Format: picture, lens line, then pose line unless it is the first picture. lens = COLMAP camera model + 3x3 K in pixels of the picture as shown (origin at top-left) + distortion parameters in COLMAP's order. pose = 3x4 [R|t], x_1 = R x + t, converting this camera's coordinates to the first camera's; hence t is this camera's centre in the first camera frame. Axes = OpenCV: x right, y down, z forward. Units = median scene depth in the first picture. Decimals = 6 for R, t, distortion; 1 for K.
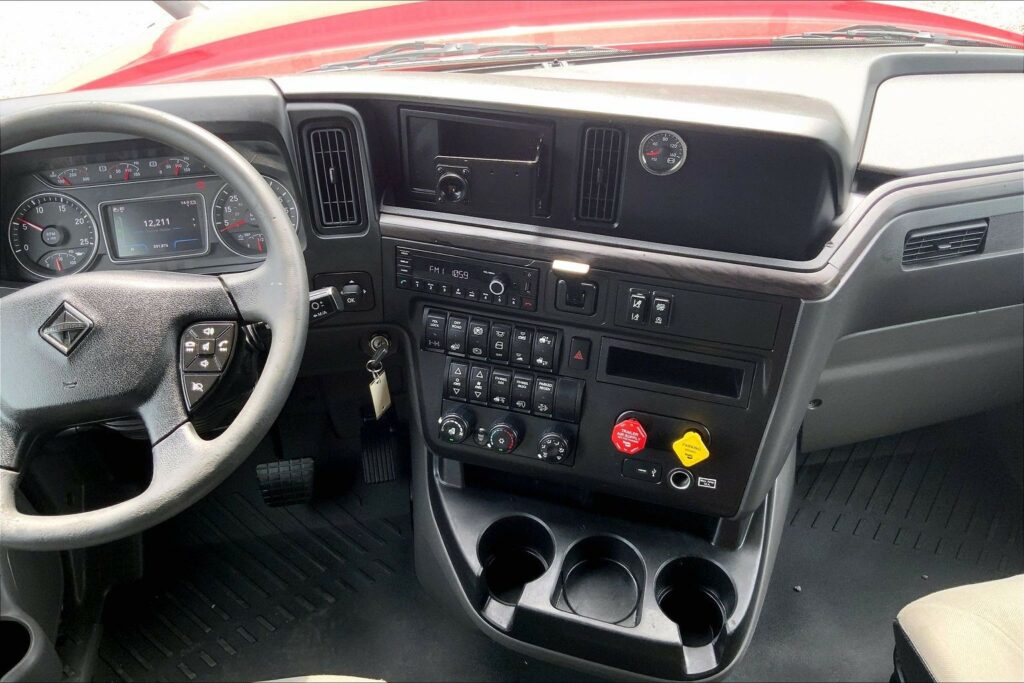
lens RADIAL K [[850.3, 0, 511.0], [0, 850.3, 355.1], [0, 0, 1]] dist [0.100908, -0.179414]
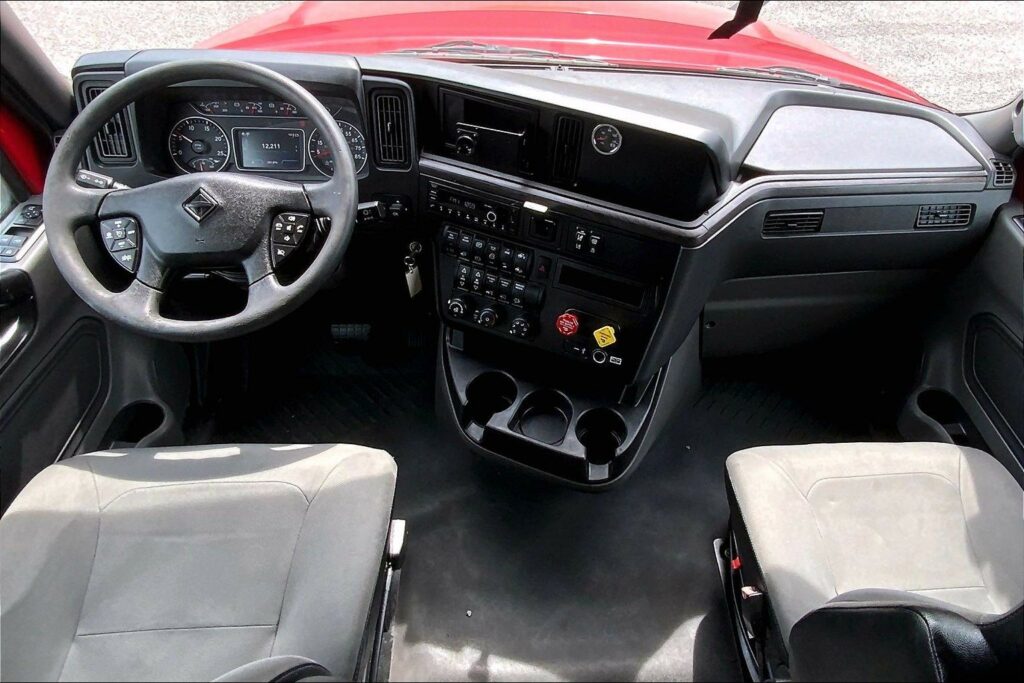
lens RADIAL K [[667.9, 0, 573.5], [0, 667.9, 341.5], [0, 0, 1]] dist [0.078218, -0.084733]
pose [[0.993422, 0.113358, 0.016208, 0.127053], [-0.114240, 0.990820, 0.072279, 0.036131], [-0.007866, -0.073655, 0.997253, -0.194736]]
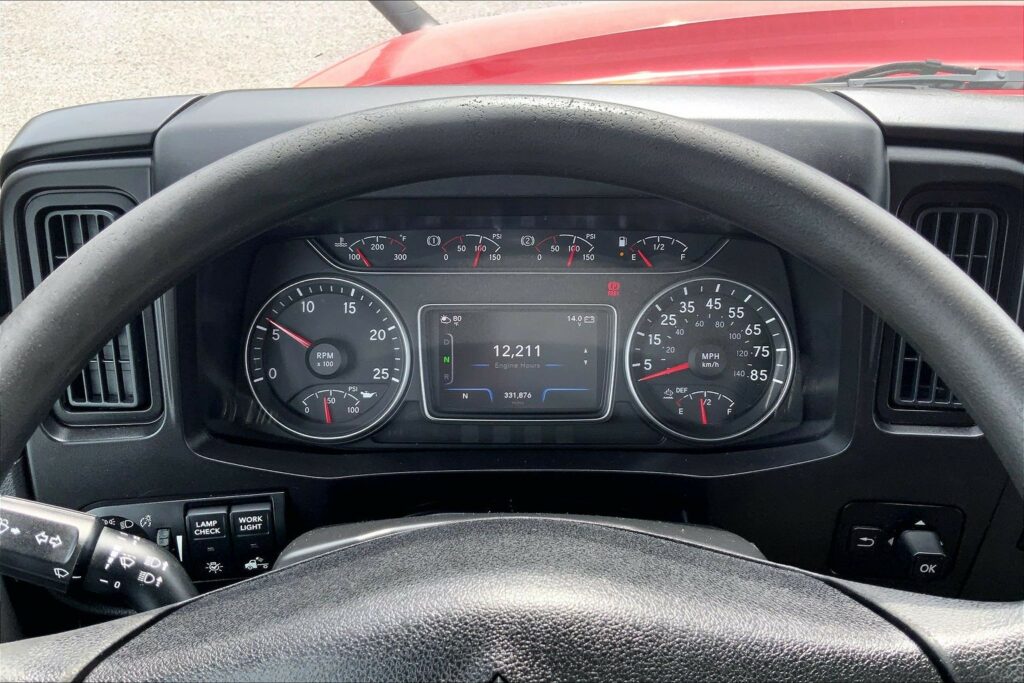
lens RADIAL K [[850.3, 0, 511.0], [0, 850.3, 355.1], [0, 0, 1]] dist [0.100908, -0.179414]
pose [[0.988458, 0.109570, -0.104619, -0.370583], [-0.115785, 0.991734, -0.055286, -0.125724], [0.097696, 0.066762, 0.992974, 0.500495]]
